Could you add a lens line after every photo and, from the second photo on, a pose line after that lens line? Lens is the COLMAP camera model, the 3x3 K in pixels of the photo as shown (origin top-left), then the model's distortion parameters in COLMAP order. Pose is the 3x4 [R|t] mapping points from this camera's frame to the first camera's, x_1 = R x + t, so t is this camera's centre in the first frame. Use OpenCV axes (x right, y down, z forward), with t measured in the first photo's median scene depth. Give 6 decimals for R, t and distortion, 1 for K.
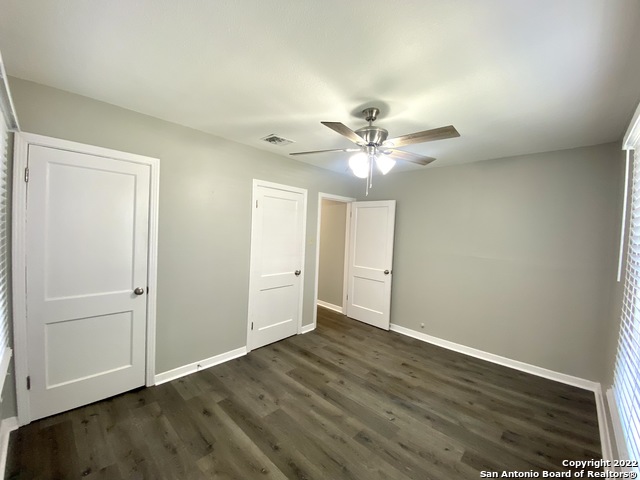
lens RADIAL K [[260.3, 0, 318.9], [0, 260.3, 235.5], [0, 0, 1]] dist [0.023901, -0.024943]
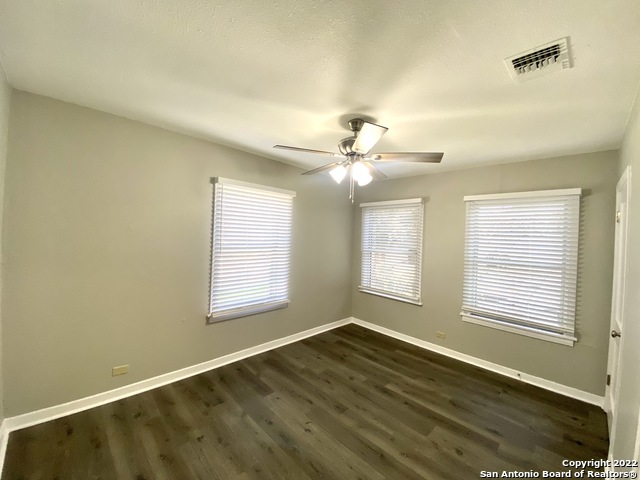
lens RADIAL K [[260.3, 0, 318.9], [0, 260.3, 235.5], [0, 0, 1]] dist [0.023901, -0.024943]
pose [[-0.996074, -0.083695, 0.028829, 0.273389], [-0.083251, 0.996395, 0.016288, -0.032855], [-0.030088, 0.013824, -0.999452, 2.000347]]
